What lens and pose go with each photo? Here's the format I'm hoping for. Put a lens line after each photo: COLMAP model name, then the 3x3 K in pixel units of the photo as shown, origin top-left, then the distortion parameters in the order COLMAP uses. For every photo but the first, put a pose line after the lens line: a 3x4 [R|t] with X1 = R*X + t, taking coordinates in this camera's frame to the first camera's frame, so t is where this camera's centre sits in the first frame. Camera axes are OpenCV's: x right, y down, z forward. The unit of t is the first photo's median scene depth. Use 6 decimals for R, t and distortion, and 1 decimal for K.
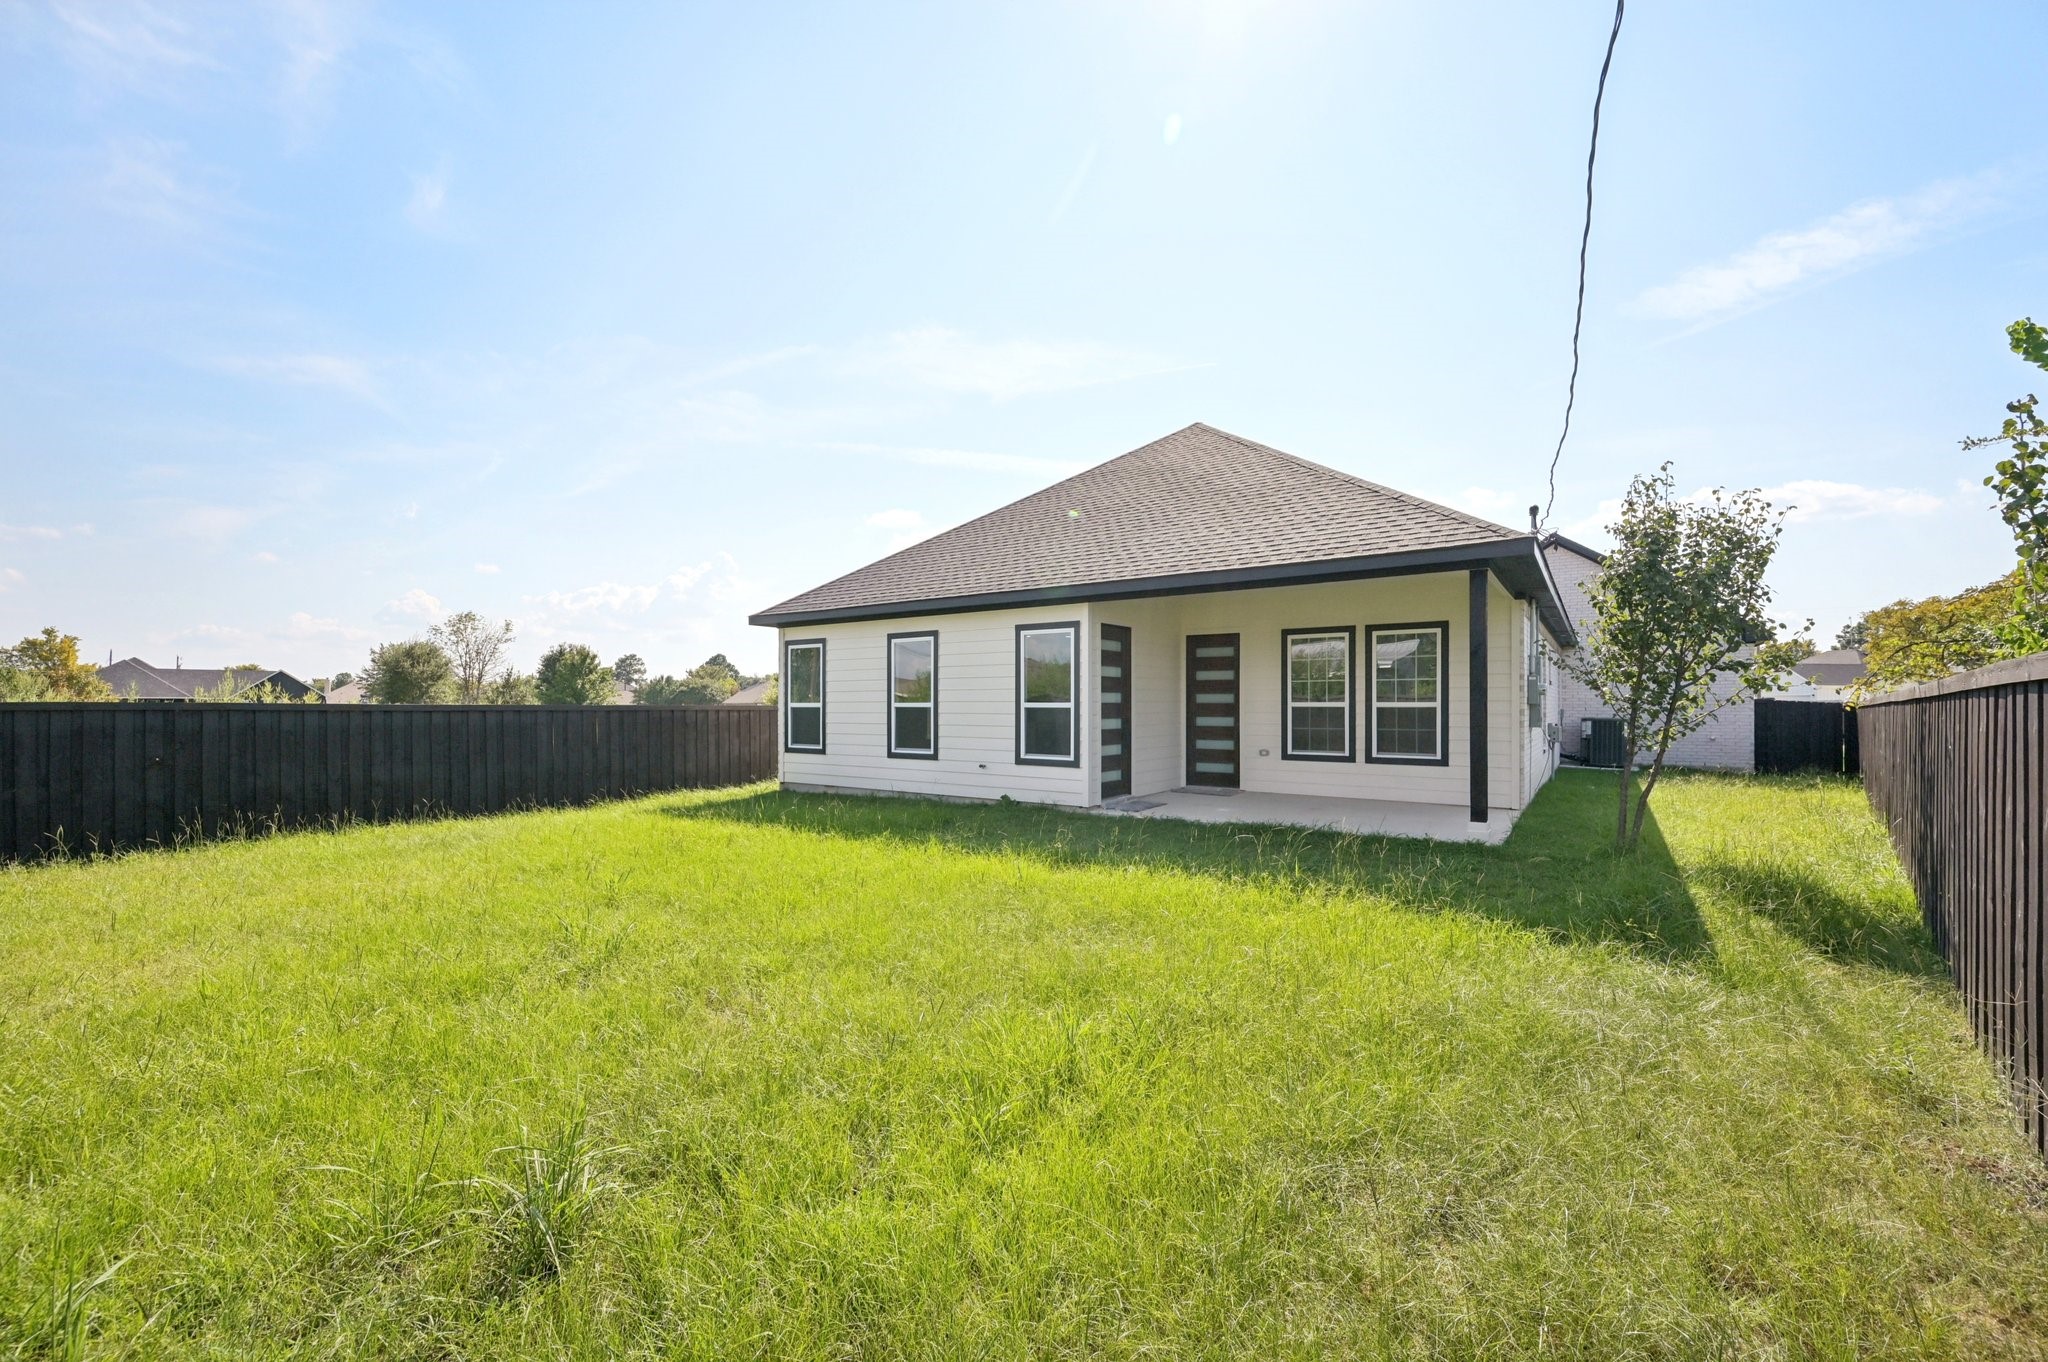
lens RADIAL K [[828.5, 0, 1021.1], [0, 828.5, 711.4], [0, 0, 1]] dist [0.000288, 0.000077]
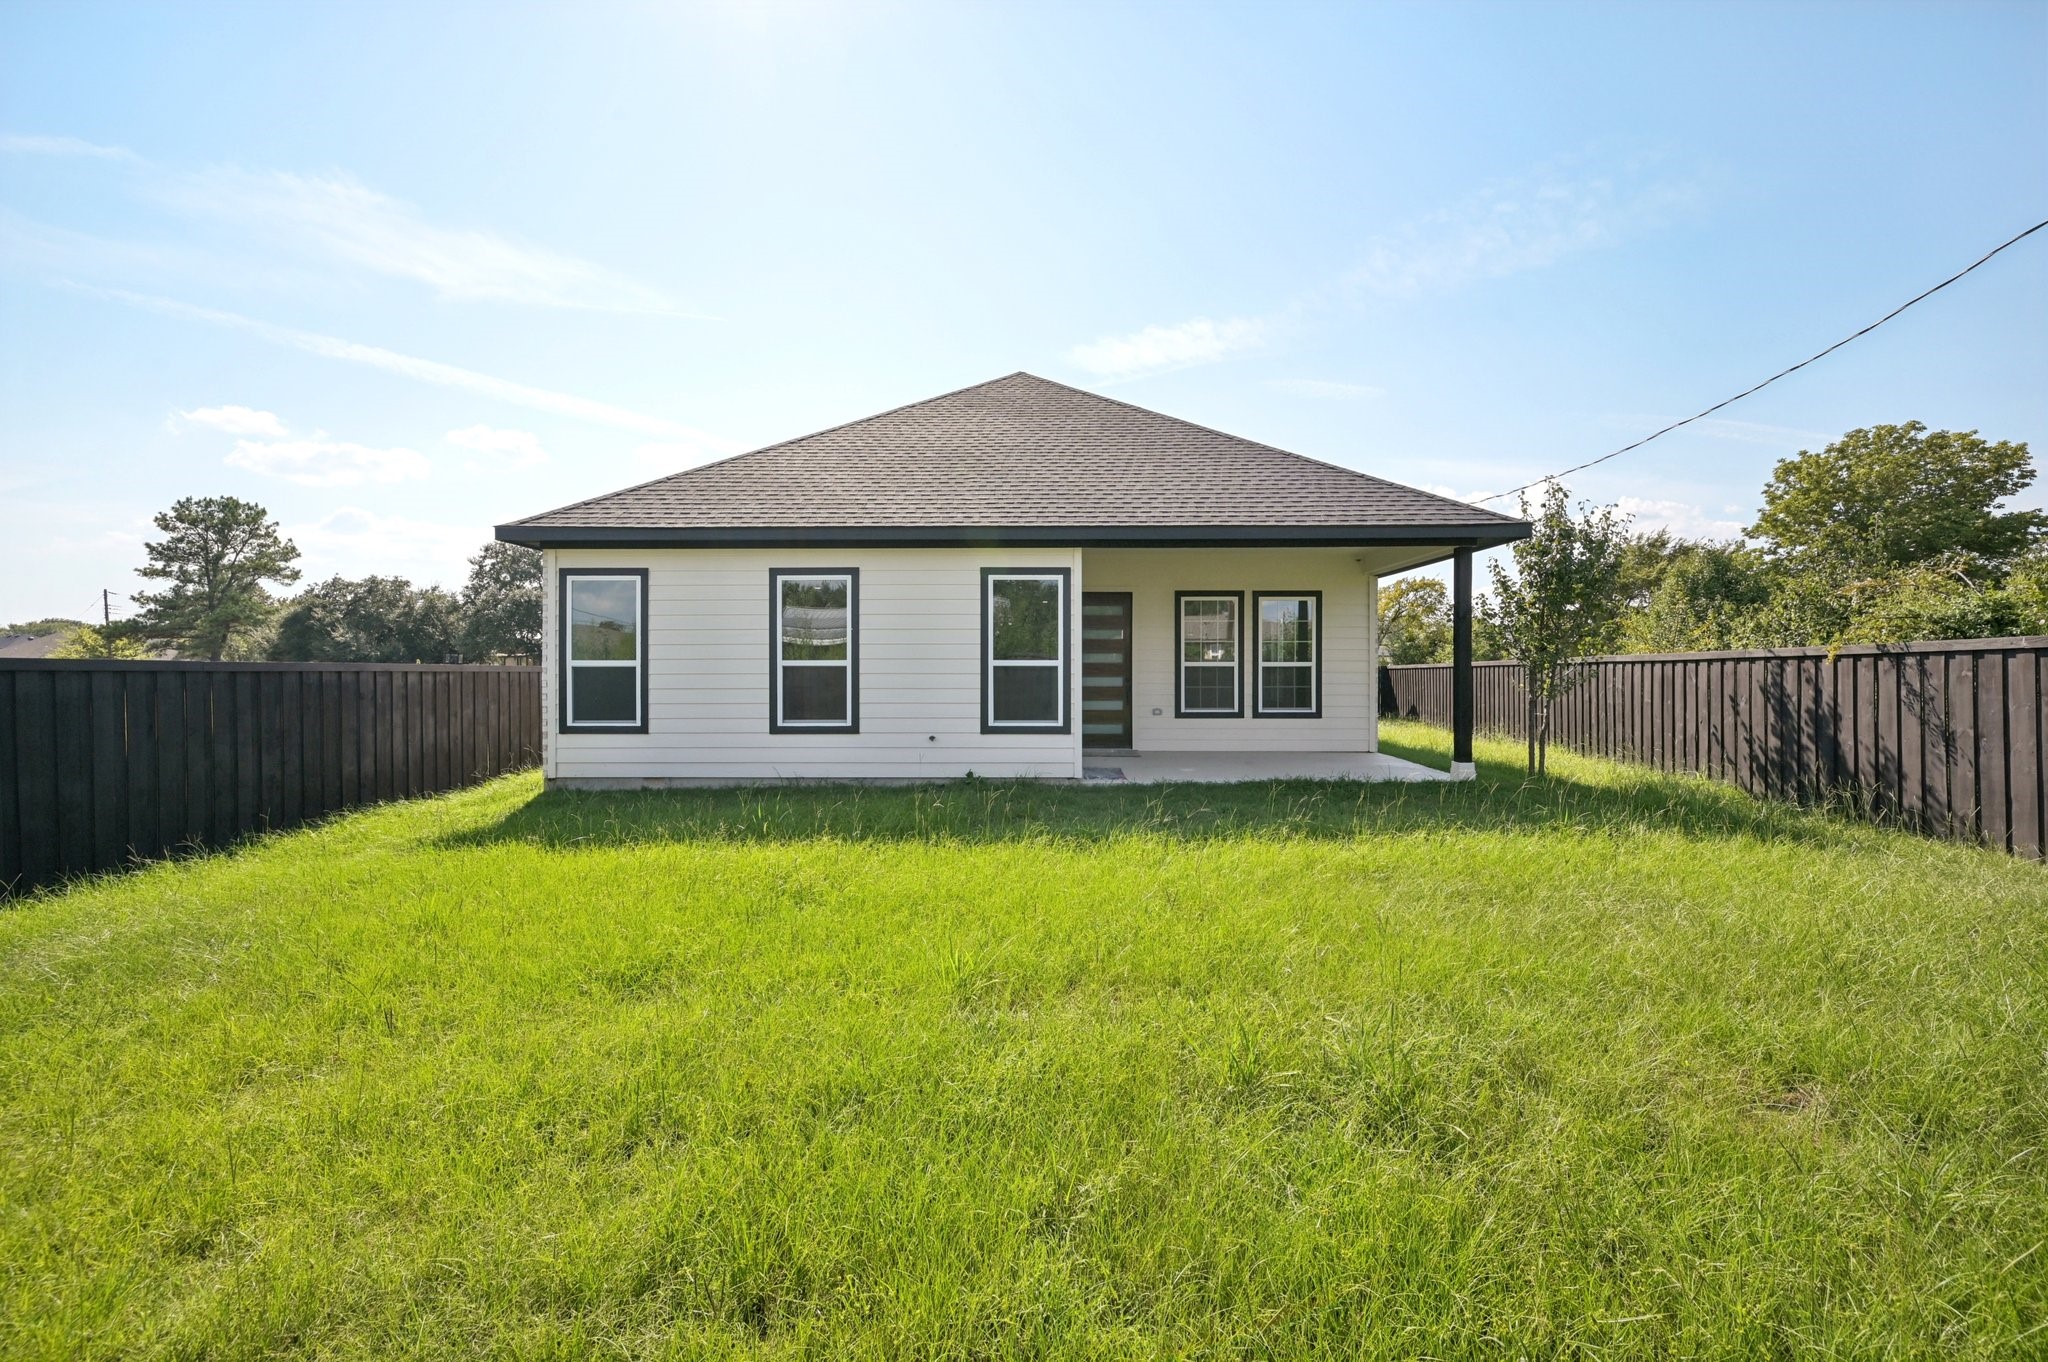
lens RADIAL K [[812.8, 0, 1027.0], [0, 812.8, 677.6], [0, 0, 1]] dist [-0.000242, -0.000032]
pose [[0.820319, -0.005245, 0.571882, -0.411967], [0.005200, 0.999985, 0.001712, 0.005598], [-0.571883, 0.001570, 0.820334, 0.281304]]
